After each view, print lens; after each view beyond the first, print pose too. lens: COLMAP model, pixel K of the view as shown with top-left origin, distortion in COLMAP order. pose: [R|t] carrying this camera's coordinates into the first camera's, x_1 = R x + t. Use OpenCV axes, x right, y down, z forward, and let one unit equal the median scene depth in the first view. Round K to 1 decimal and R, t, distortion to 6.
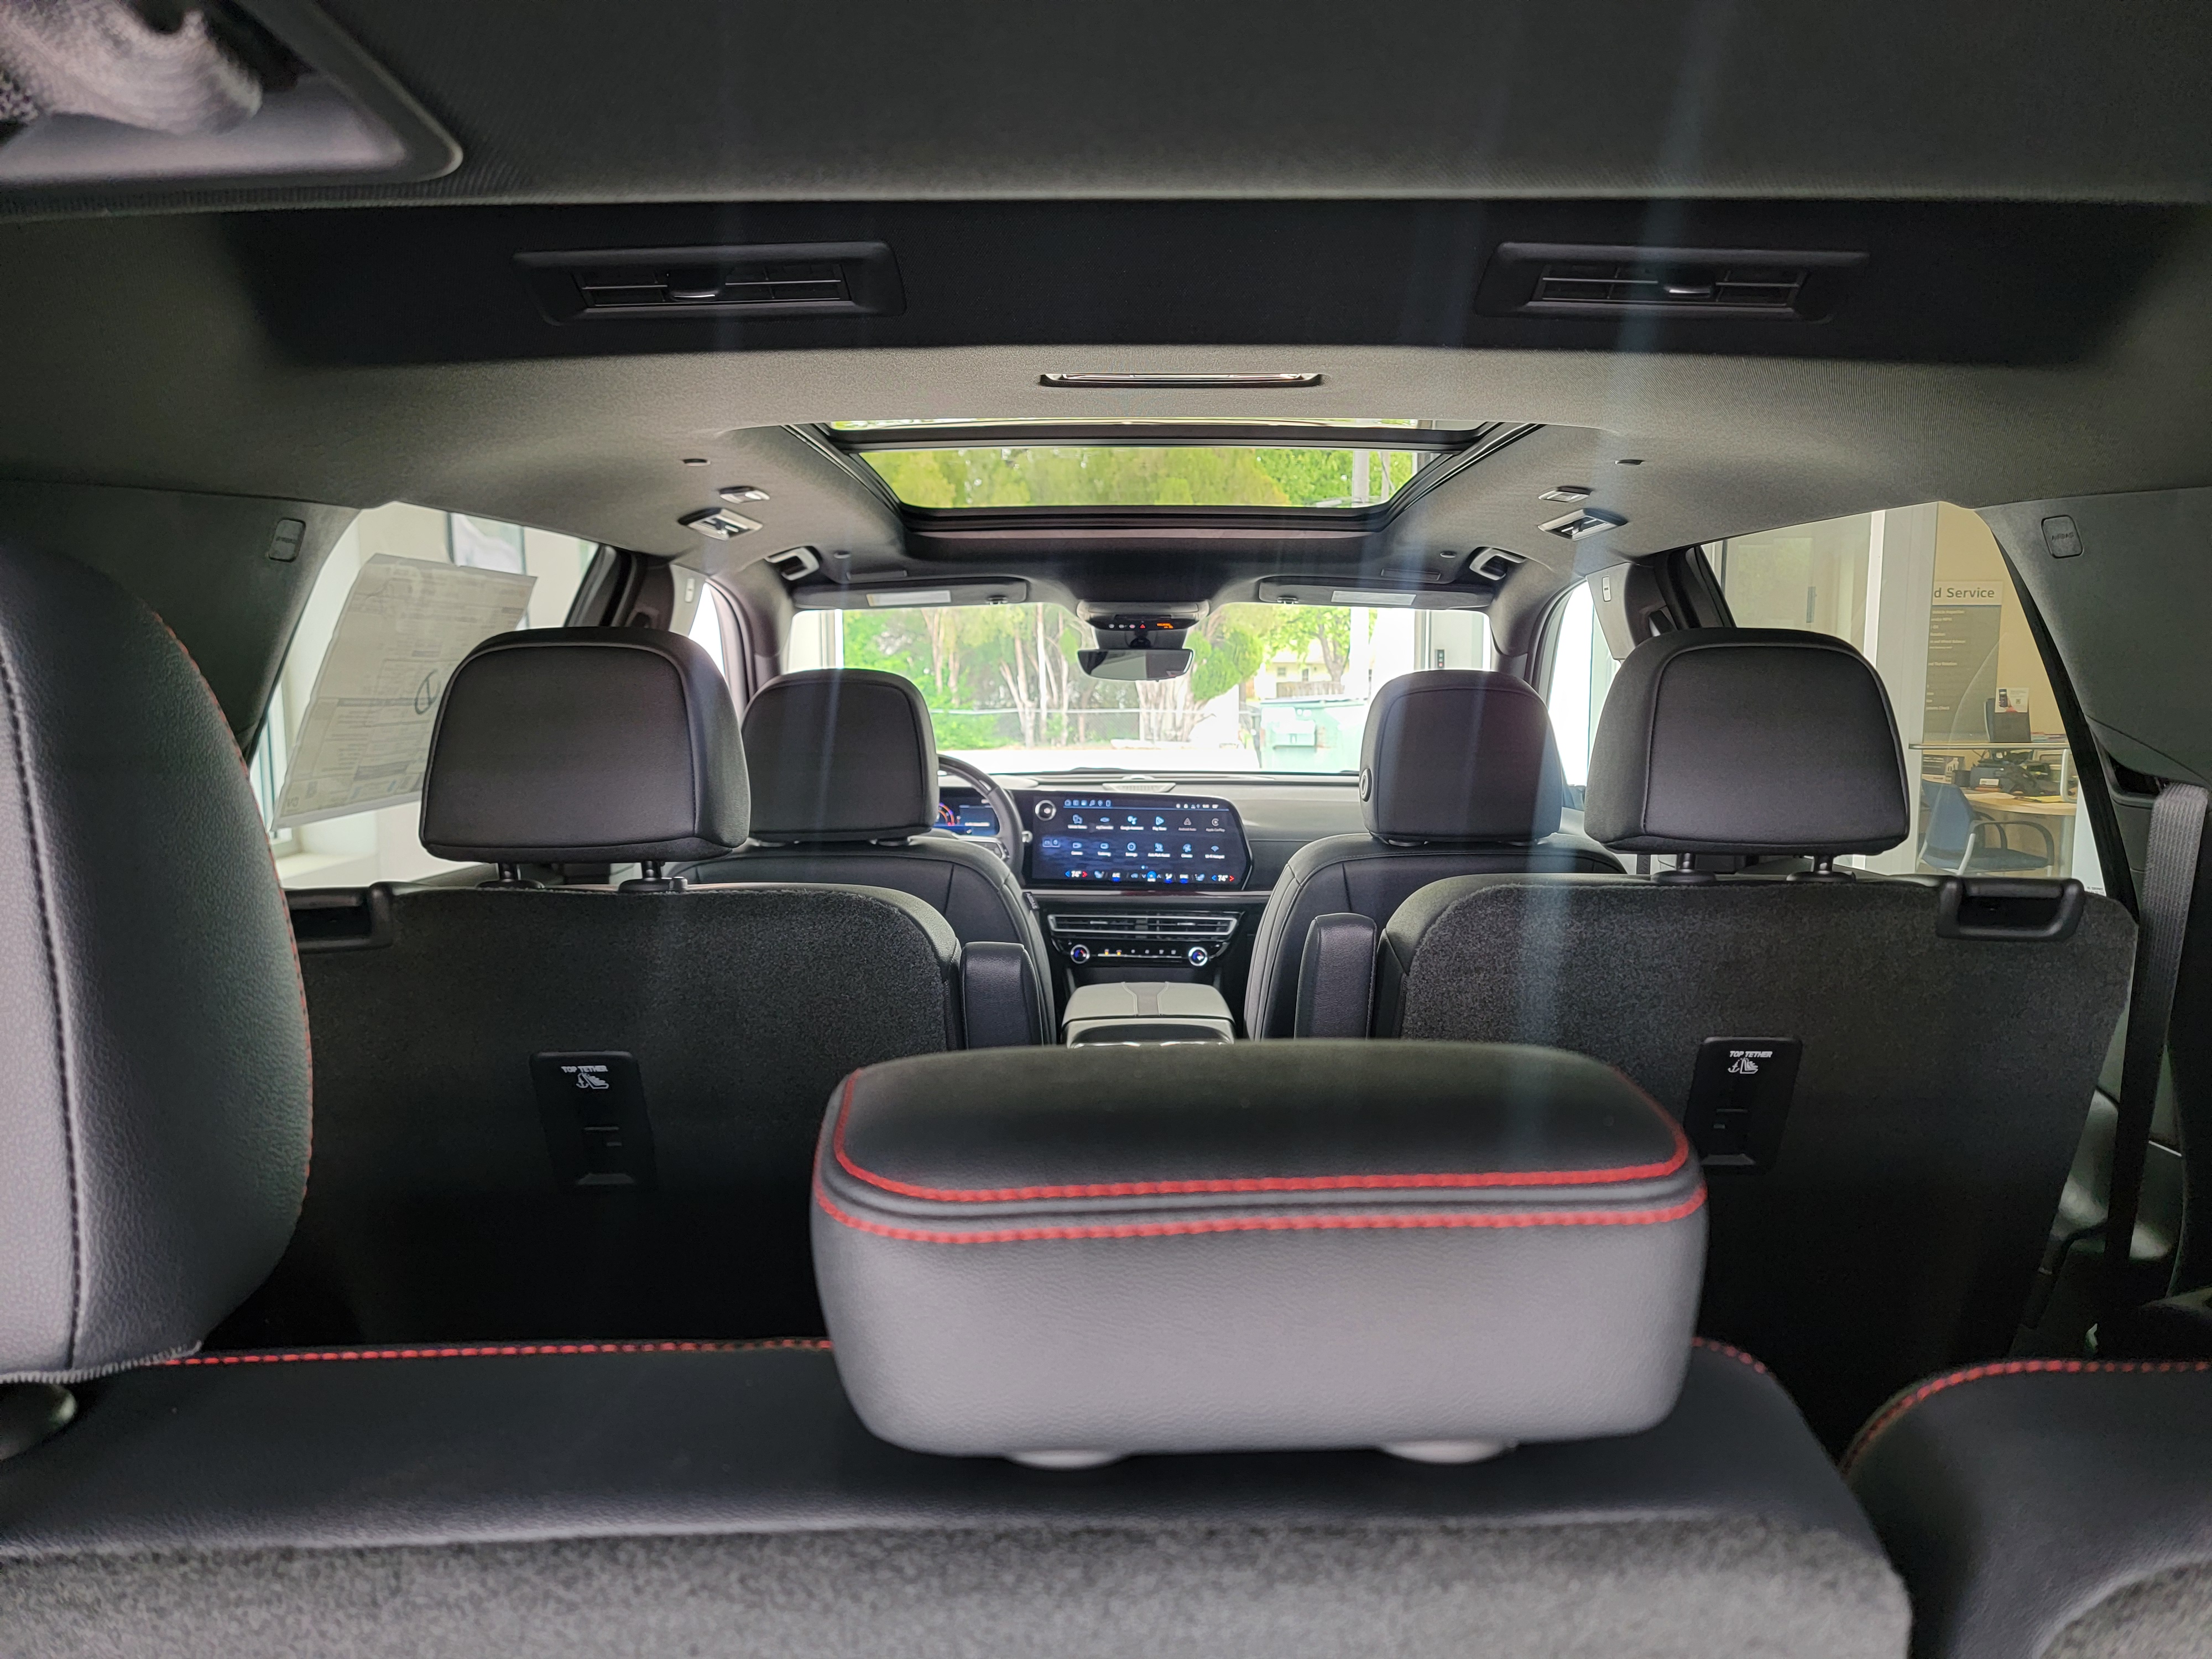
lens RADIAL K [[1529.9, 0, 1123.6], [0, 1529.9, 824.6], [0, 0, 1]] dist [0.075292, -0.077588]
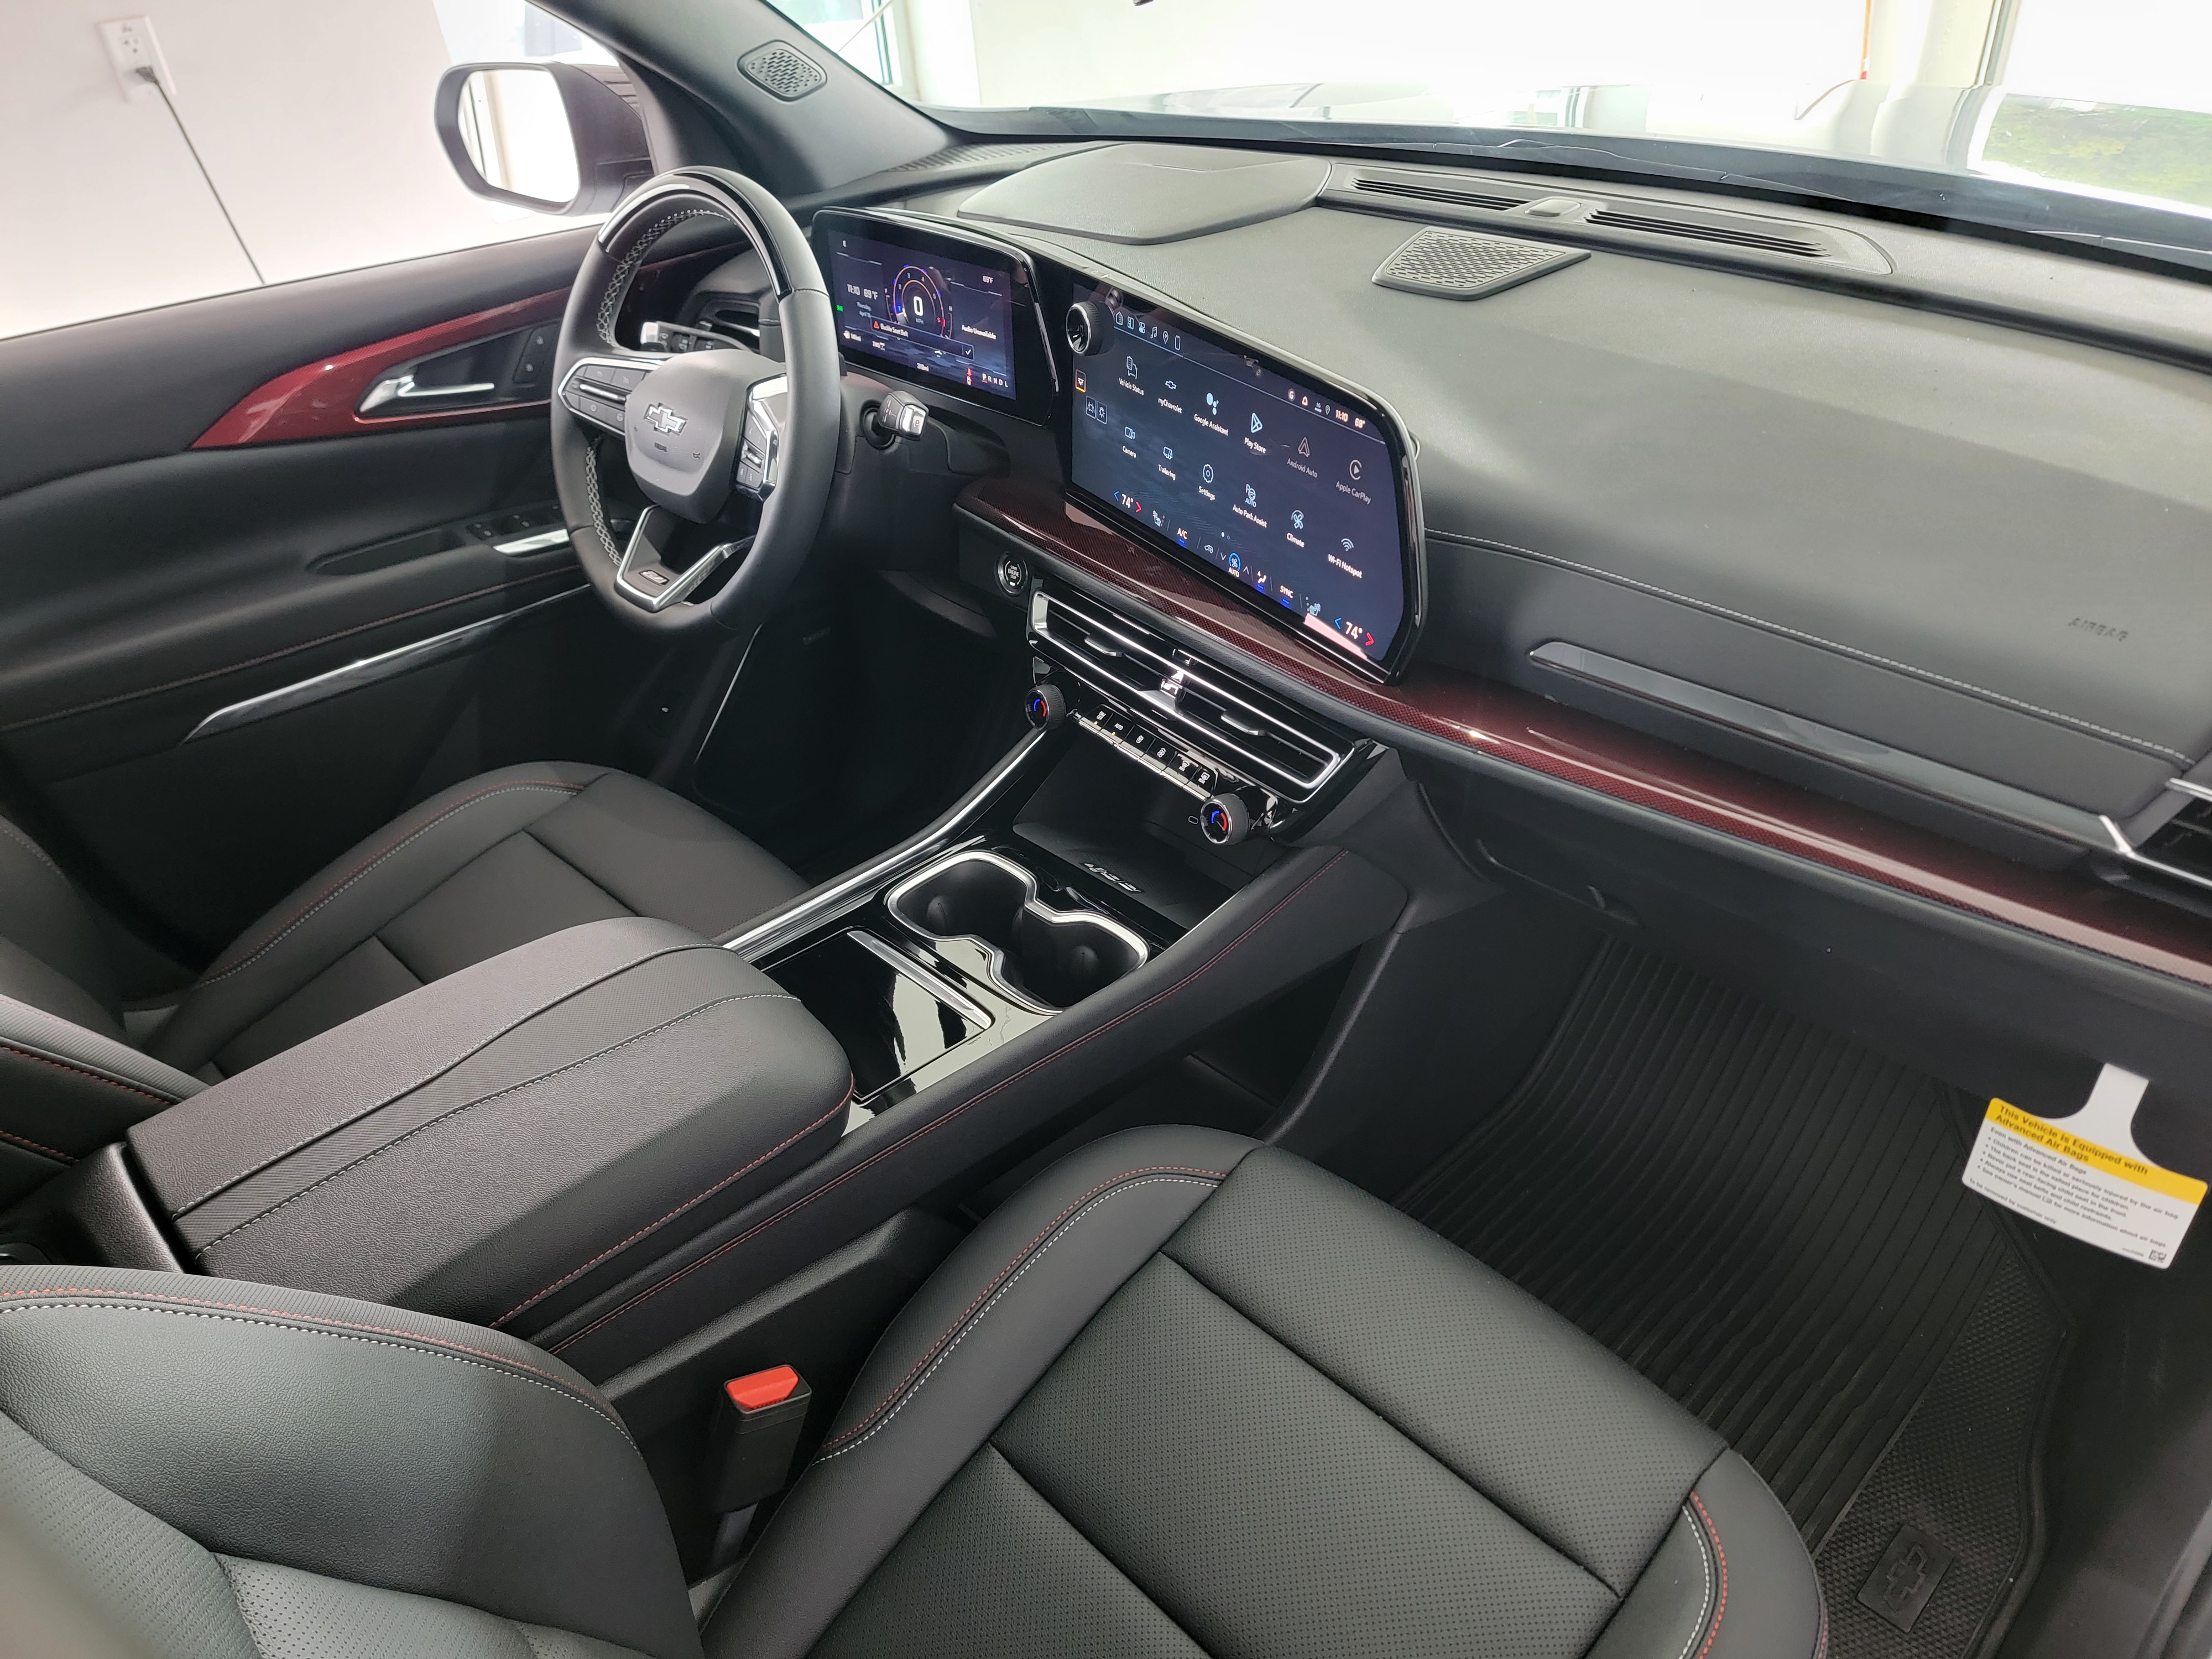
lens RADIAL K [[1505.5, 0, 1144.0], [0, 1505.5, 838.6], [0, 0, 1]] dist [0.084931, -0.074530]
pose [[0.709927, 0.376779, -0.595013, 0.253793], [-0.024728, 0.857674, 0.513599, -0.101406], [0.703841, -0.349904, 0.618203, 0.720451]]
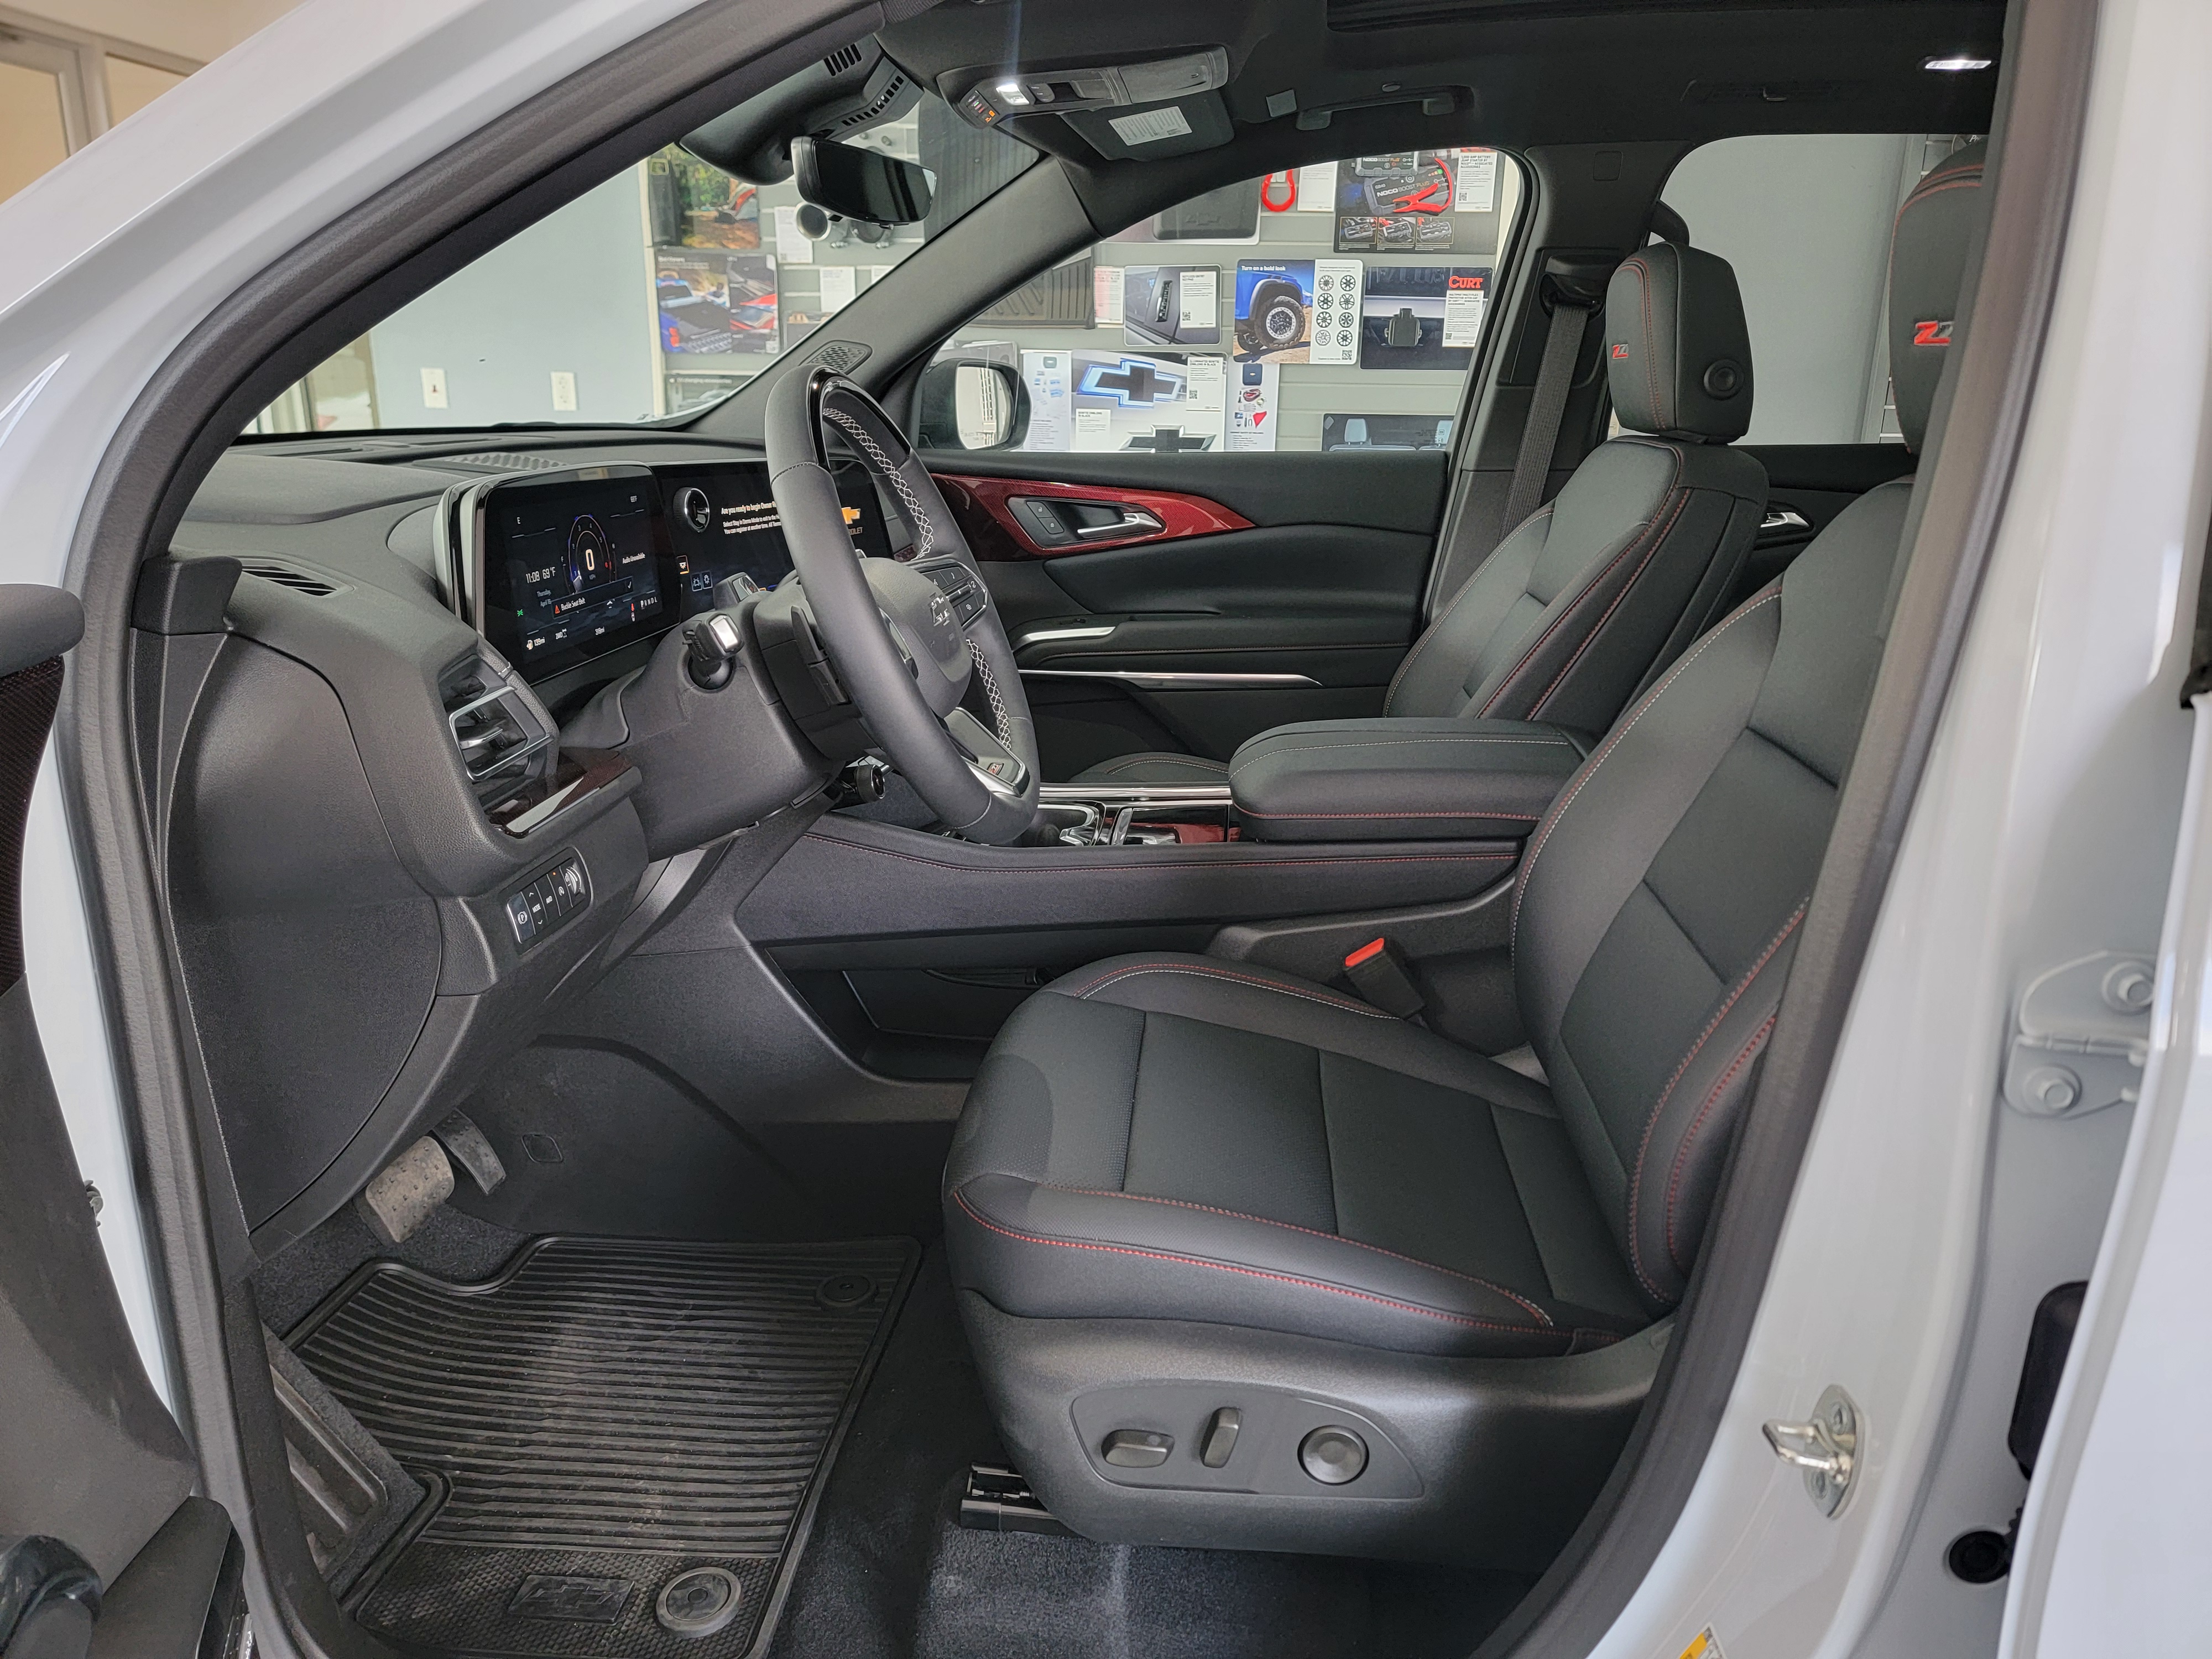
lens RADIAL K [[1529.9, 0, 1123.6], [0, 1529.9, 824.6], [0, 0, 1]] dist [0.075292, -0.077588]
pose [[0.080876, -0.275912, 0.957774, -0.506300], [0.084334, 0.959370, 0.269251, -0.032529], [-0.993150, 0.058997, 0.100859, 0.839397]]
